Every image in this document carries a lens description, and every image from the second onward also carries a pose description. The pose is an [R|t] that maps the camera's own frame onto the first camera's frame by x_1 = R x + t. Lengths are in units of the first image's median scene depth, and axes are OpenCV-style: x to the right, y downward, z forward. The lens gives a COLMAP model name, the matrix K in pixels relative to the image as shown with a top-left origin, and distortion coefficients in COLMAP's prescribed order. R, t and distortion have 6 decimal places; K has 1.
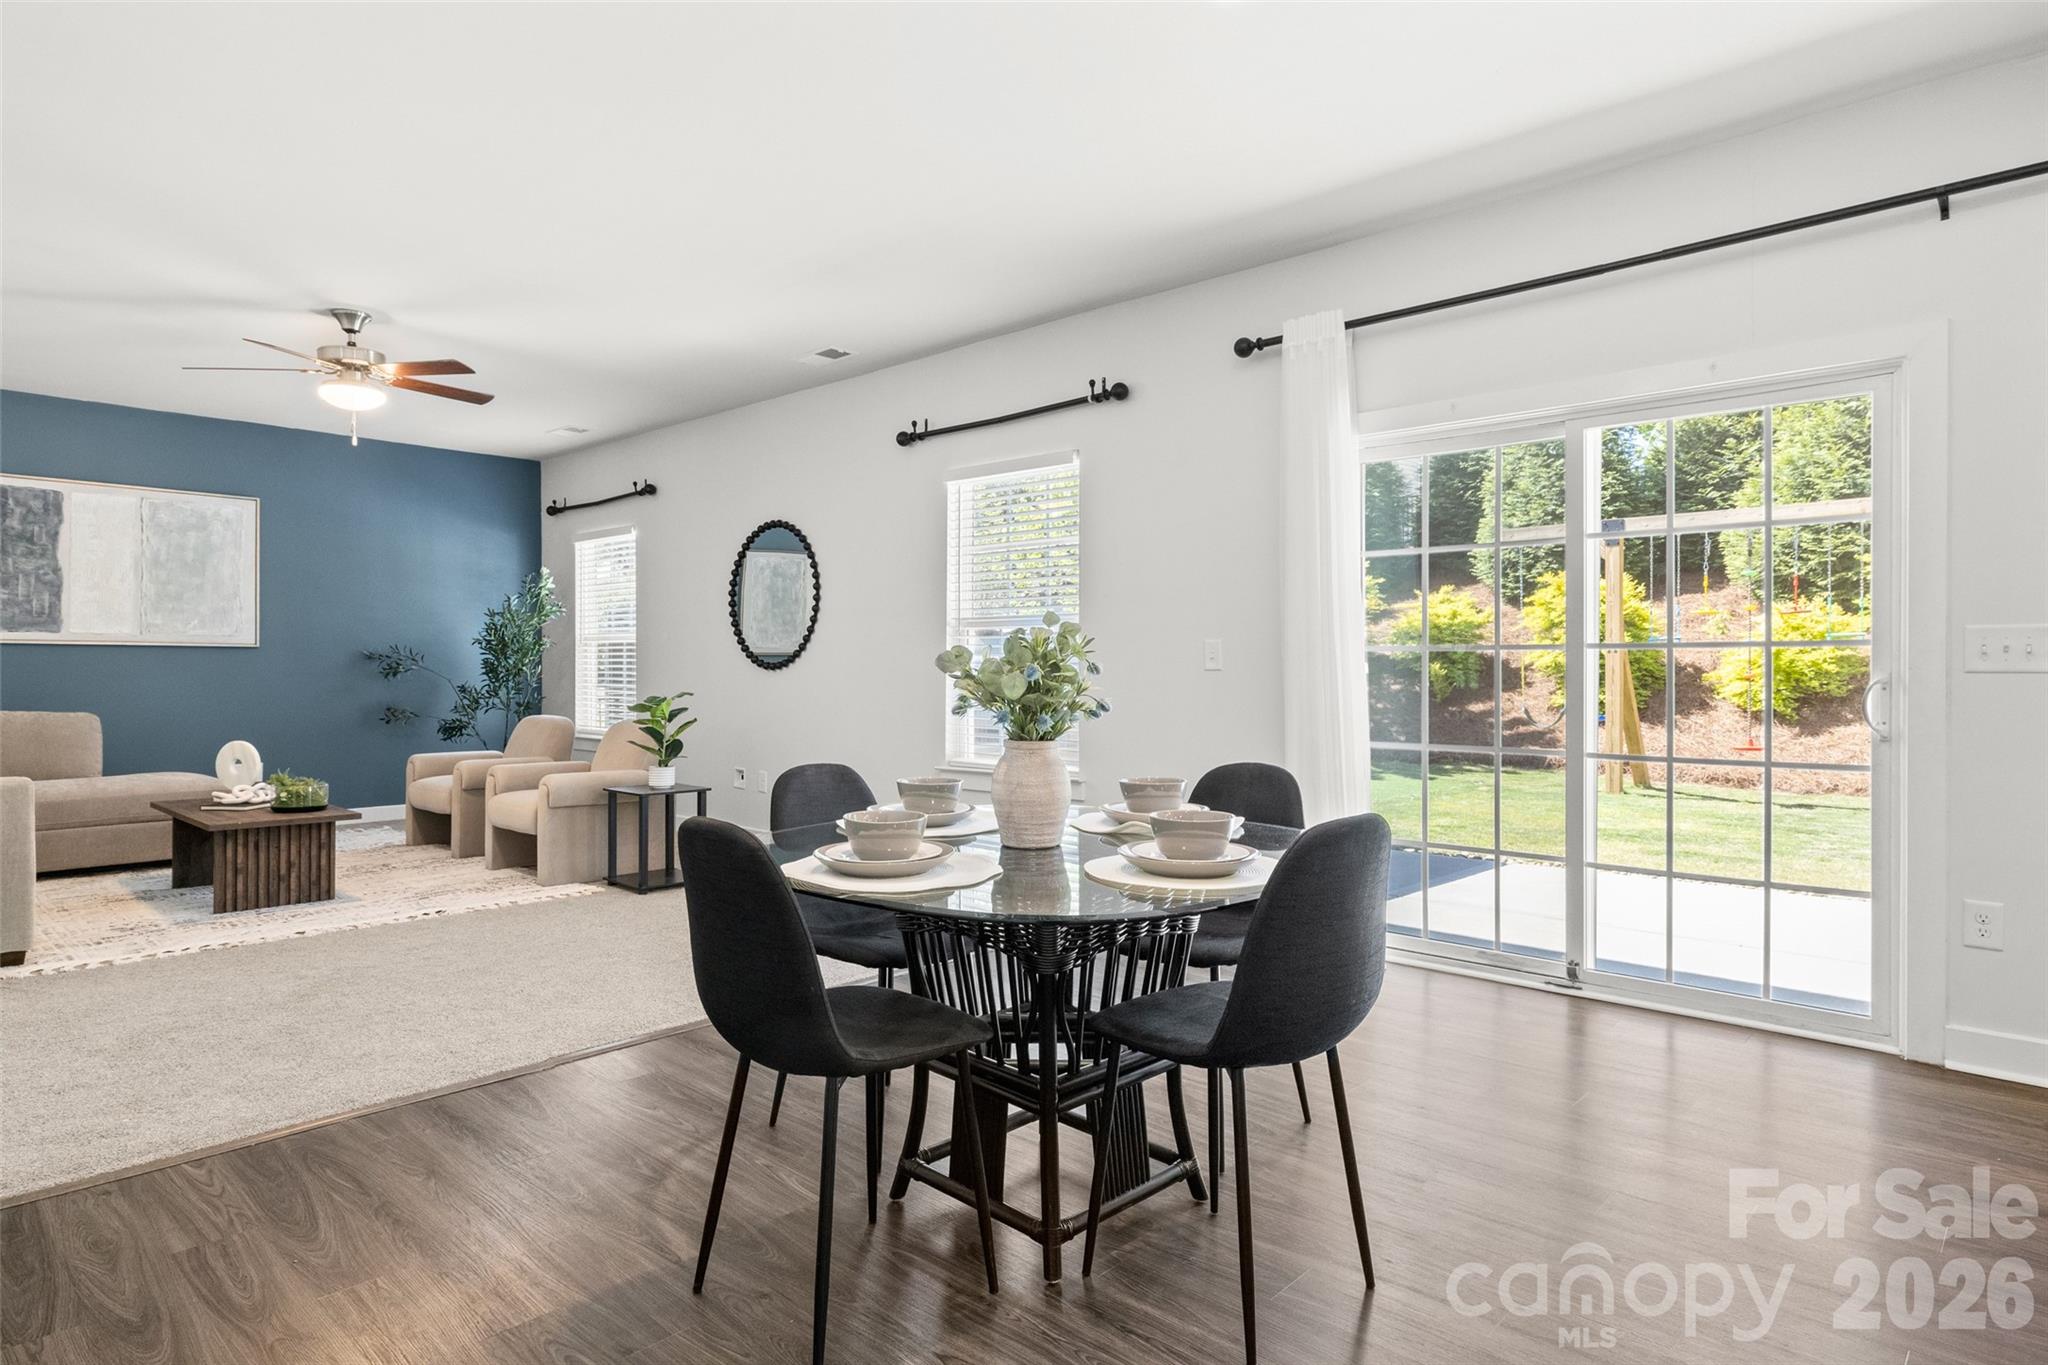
lens RADIAL K [[1142.8, 0, 1014.1], [0, 1142.8, 675.7], [0, 0, 1]] dist [-0.000694, -0.000516]
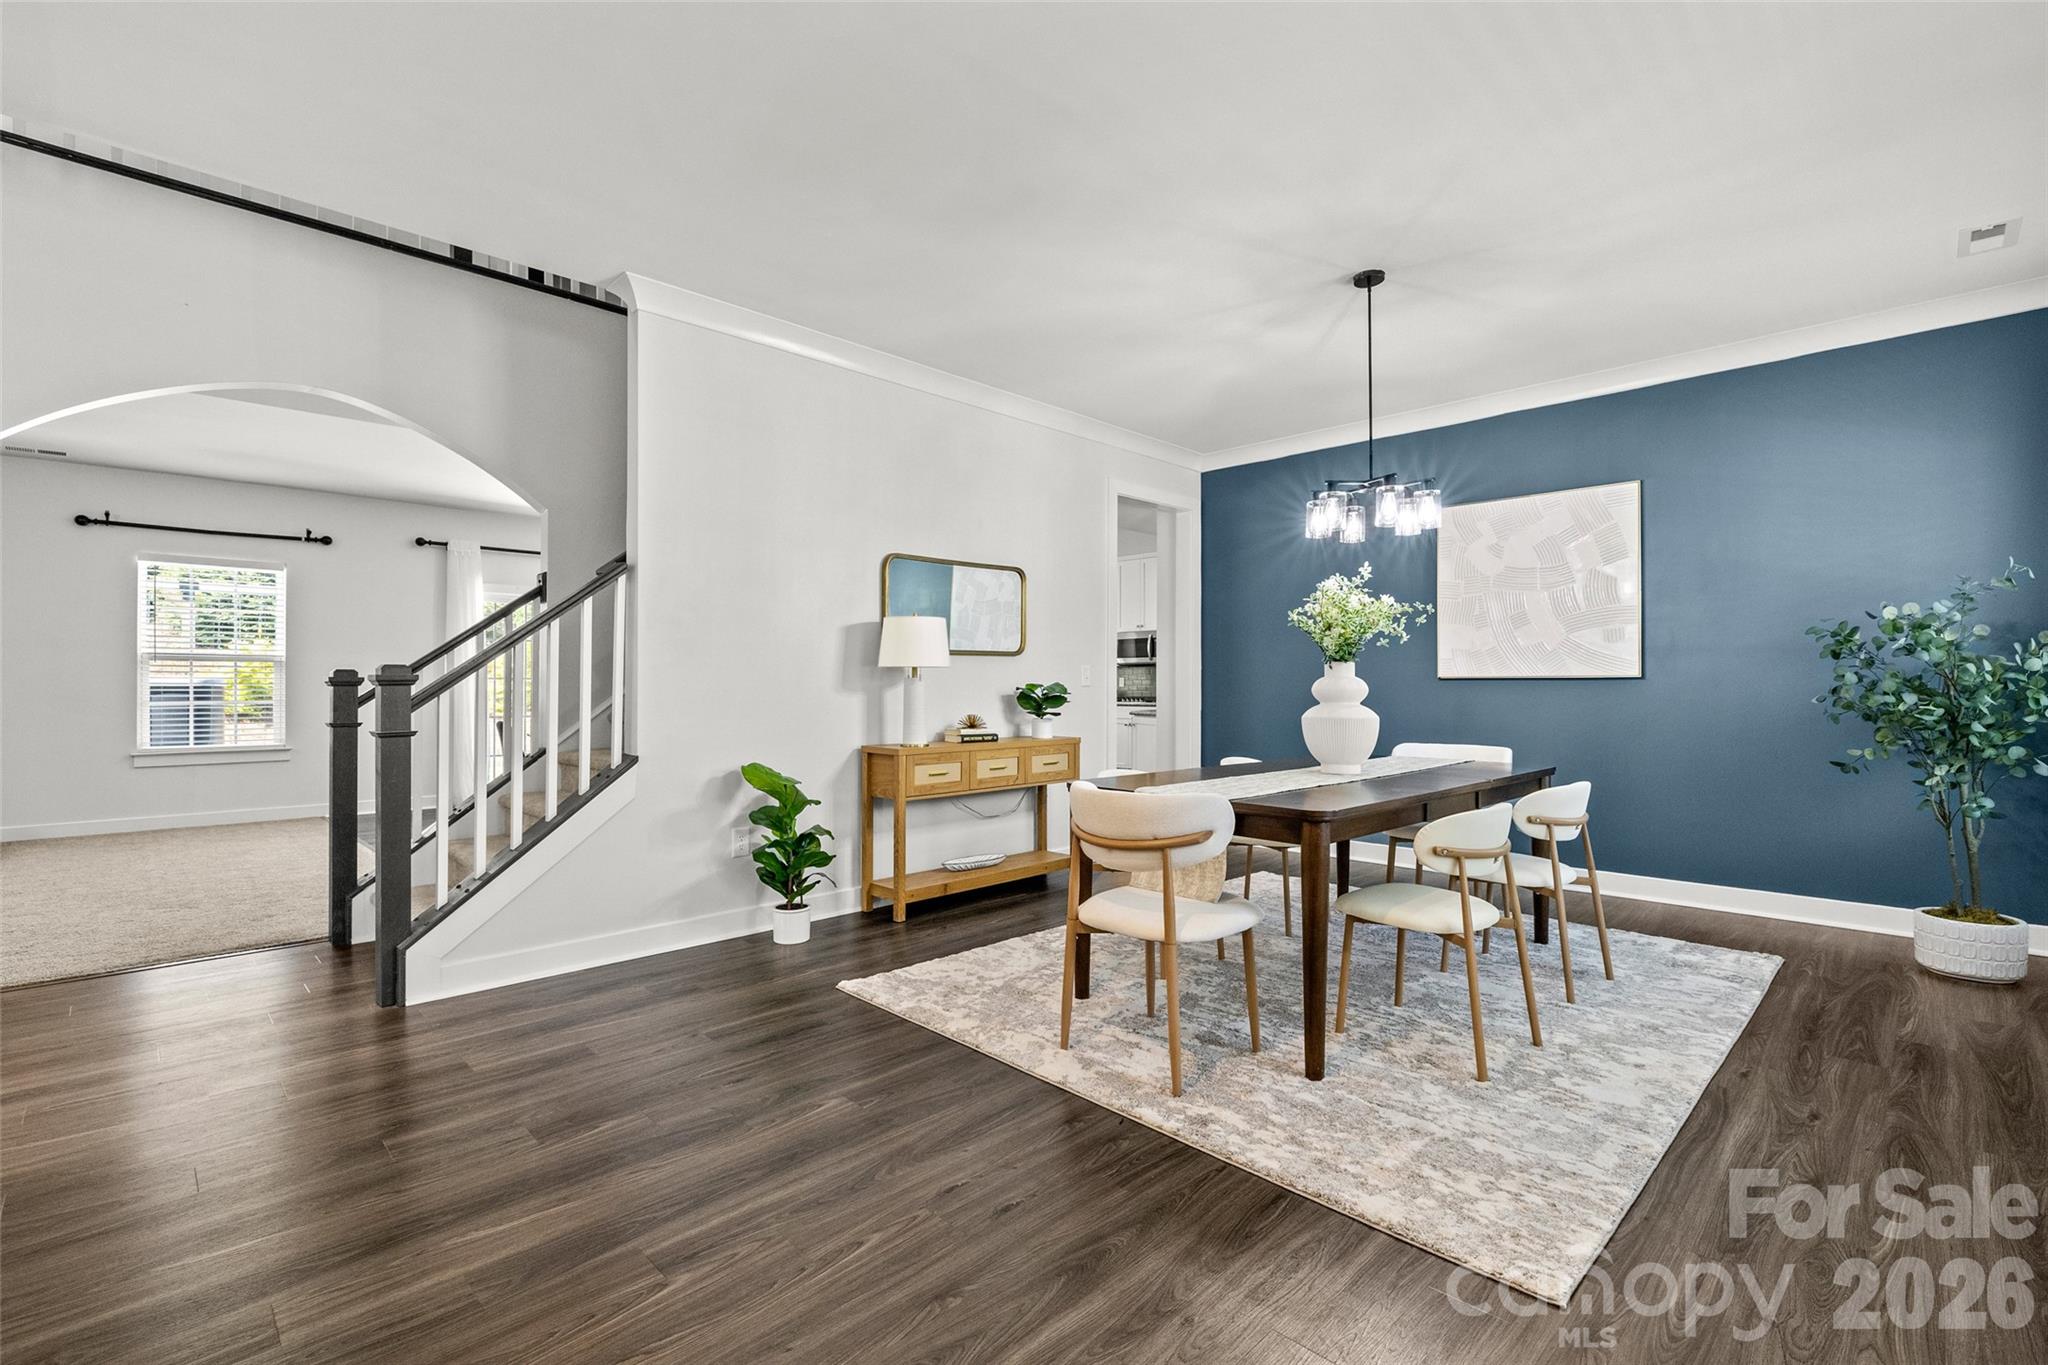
lens RADIAL K [[928.3, 0, 996.5], [0, 928.3, 681.9], [0, 0, 1]] dist [-0.004364, -0.000069]
pose [[0.049896, 0.003108, 0.998750, -1.047693], [0.006604, 0.999972, -0.003442, -0.000961], [-0.998733, 0.006768, 0.049874, -0.140070]]
